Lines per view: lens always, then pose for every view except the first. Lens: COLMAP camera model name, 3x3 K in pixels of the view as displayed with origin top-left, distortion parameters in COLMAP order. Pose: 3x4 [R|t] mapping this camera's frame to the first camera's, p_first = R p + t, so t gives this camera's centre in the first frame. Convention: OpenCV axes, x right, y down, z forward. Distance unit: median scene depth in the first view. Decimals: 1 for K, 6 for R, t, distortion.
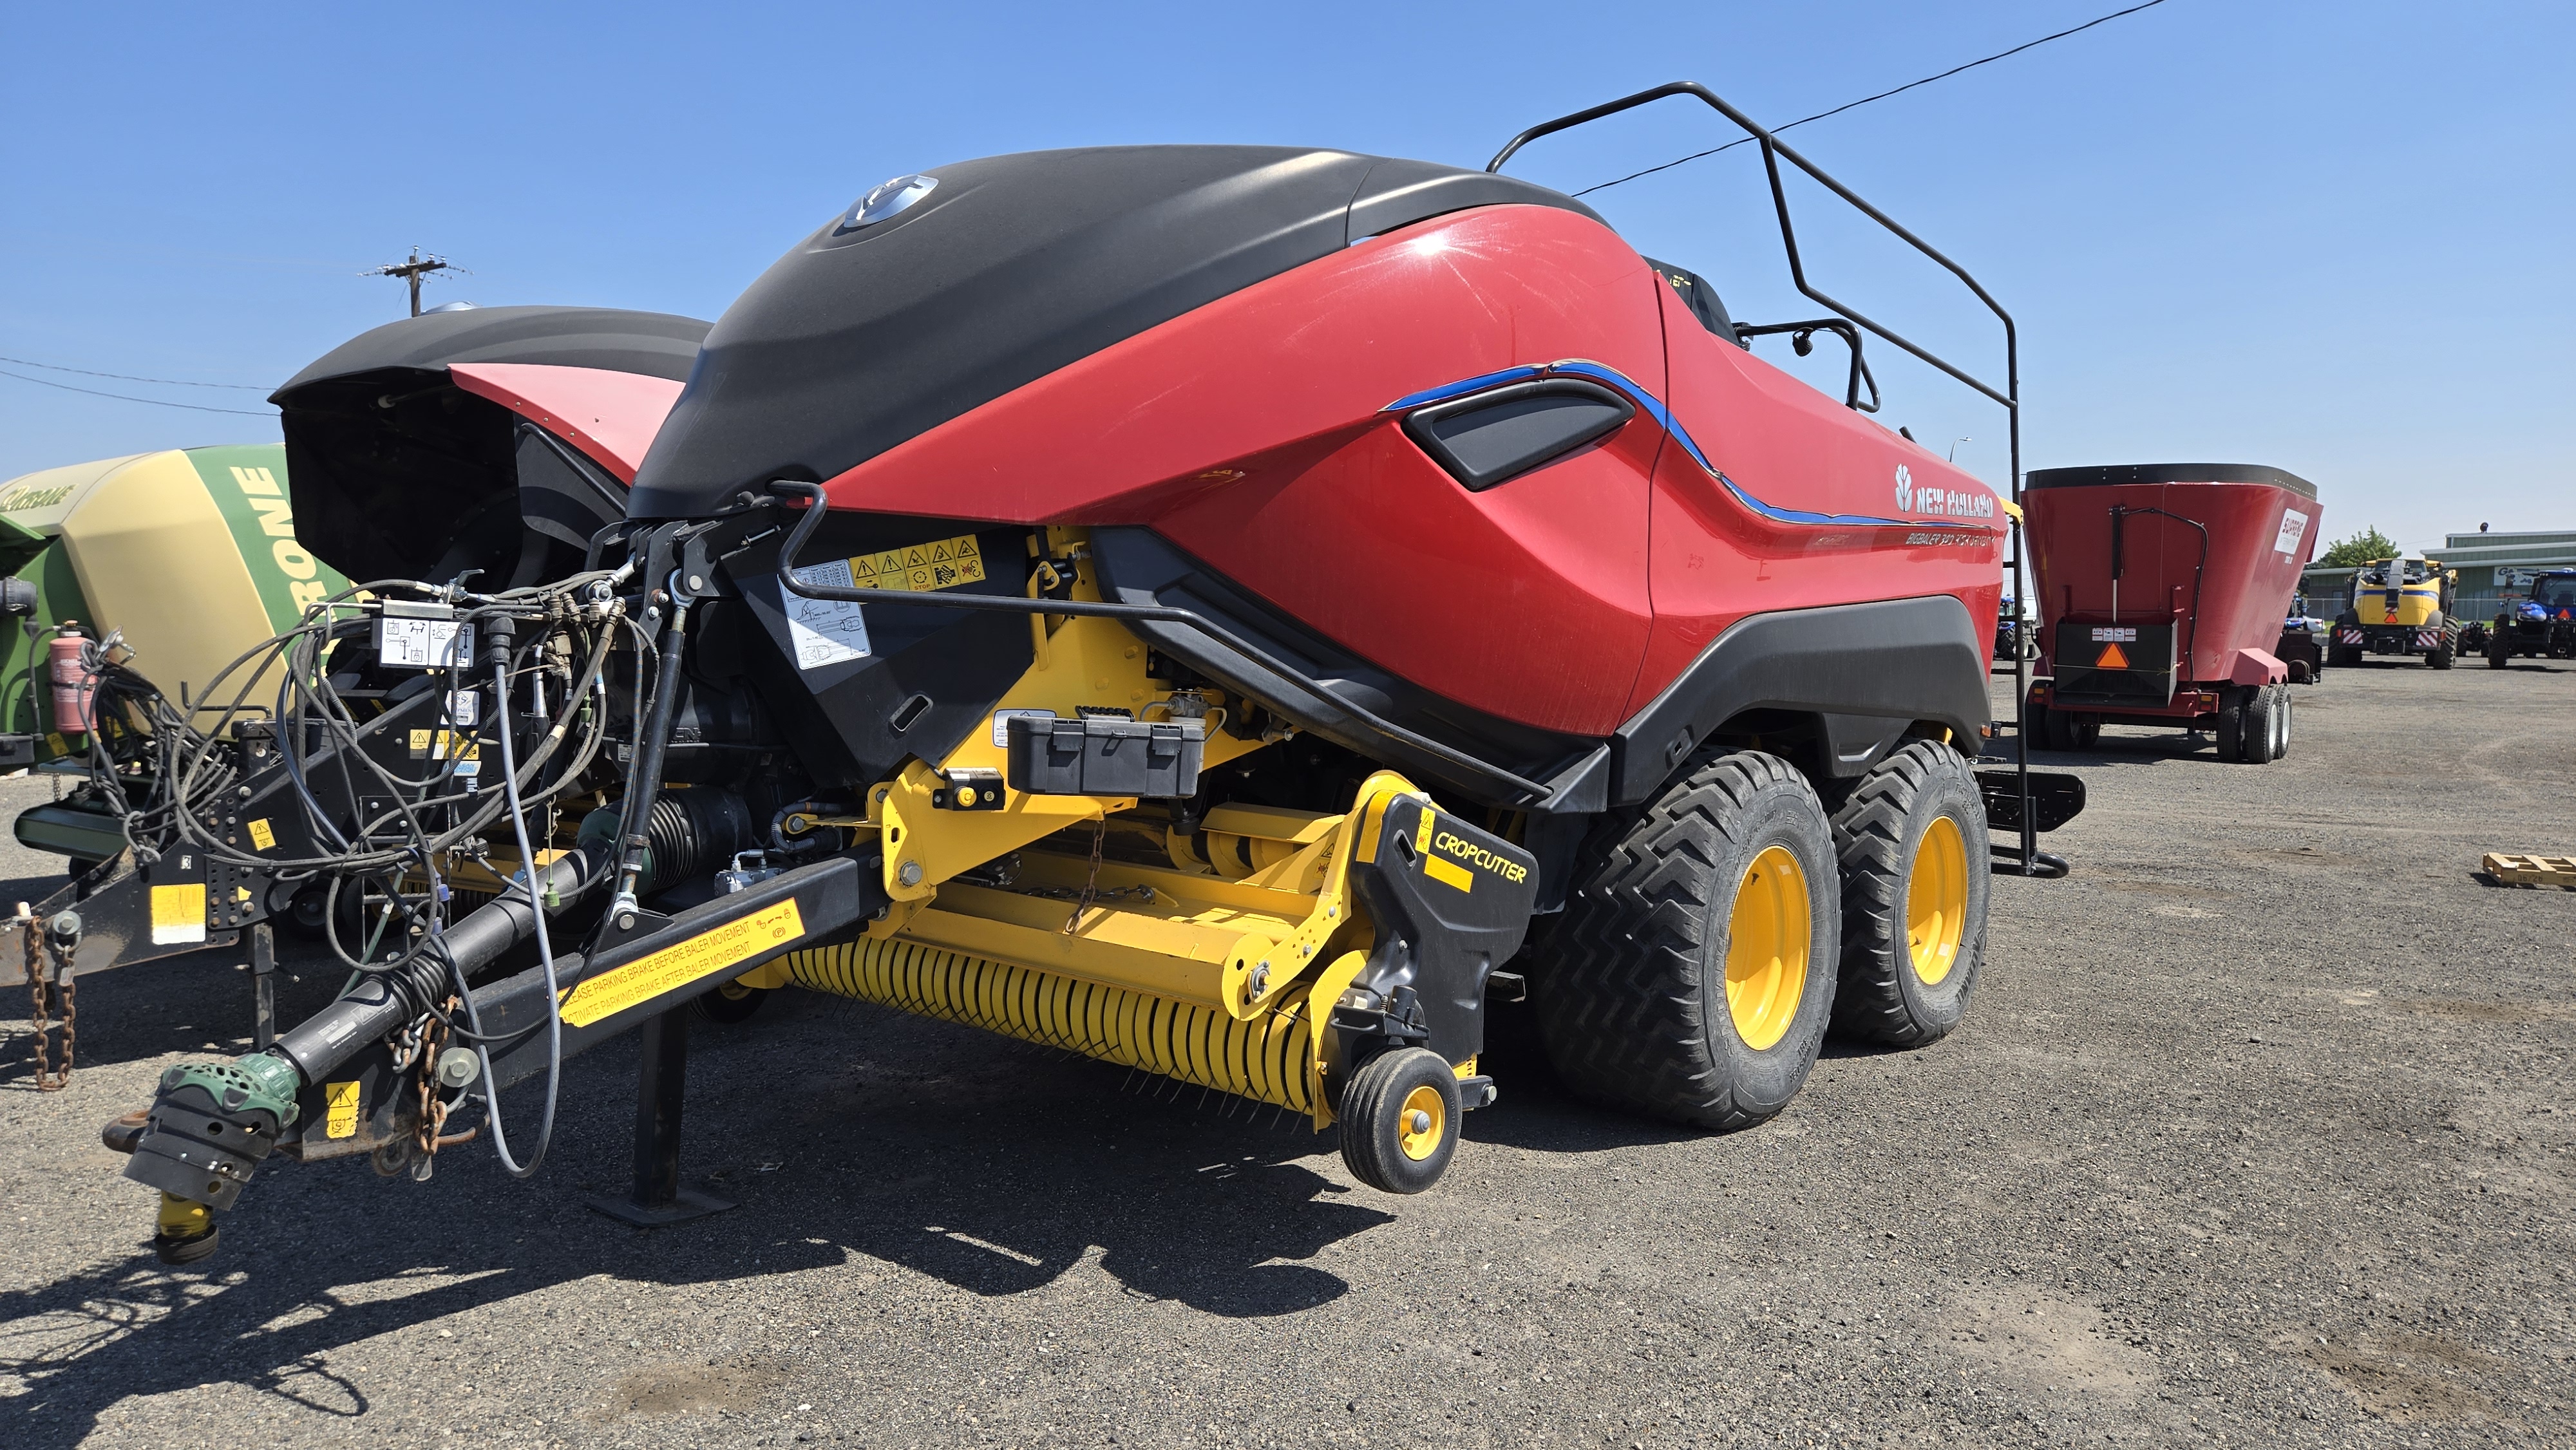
lens RADIAL K [[1696.6, 0, 1282.7], [0, 1696.6, 739.9], [0, 0, 1]] dist [0.118907, -0.105441]
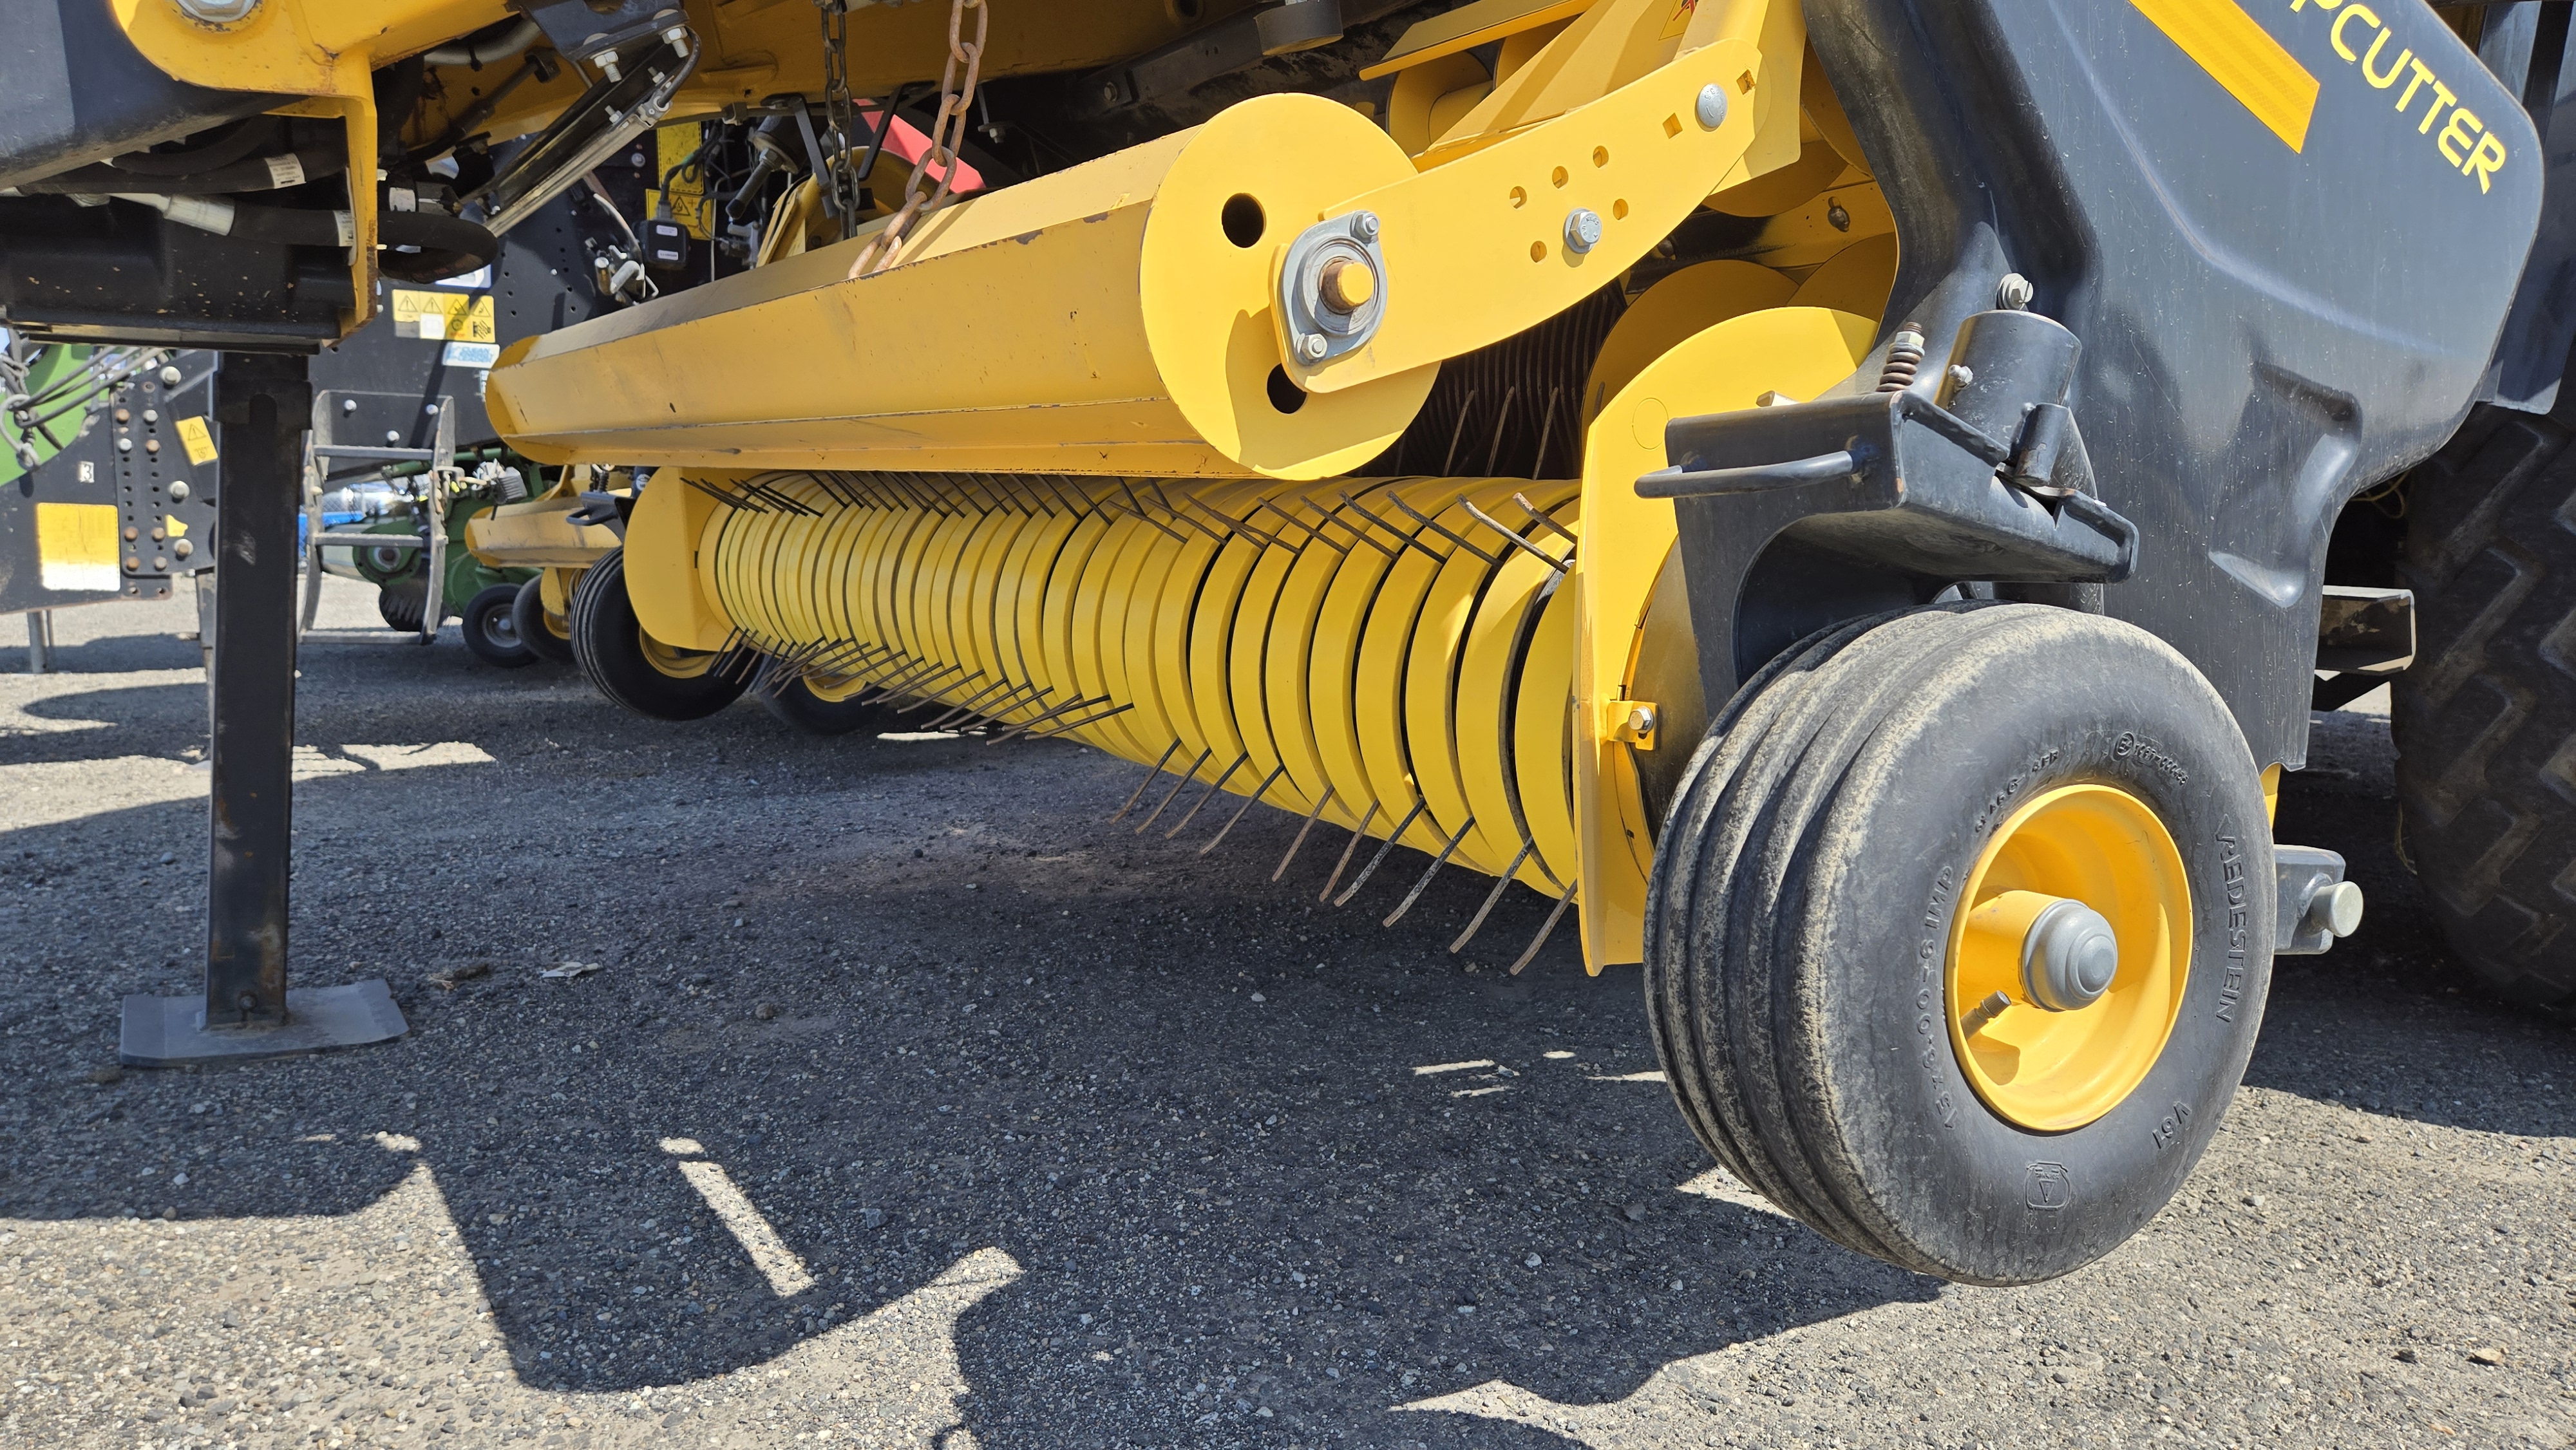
lens RADIAL K [[1696.6, 0, 1282.7], [0, 1696.6, 739.9], [0, 0, 1]] dist [0.118907, -0.105441]
pose [[0.946920, 0.038854, -0.319112, 0.050757], [-0.018089, 0.997536, 0.067782, 0.165614], [0.320959, -0.058412, 0.945290, 0.689716]]
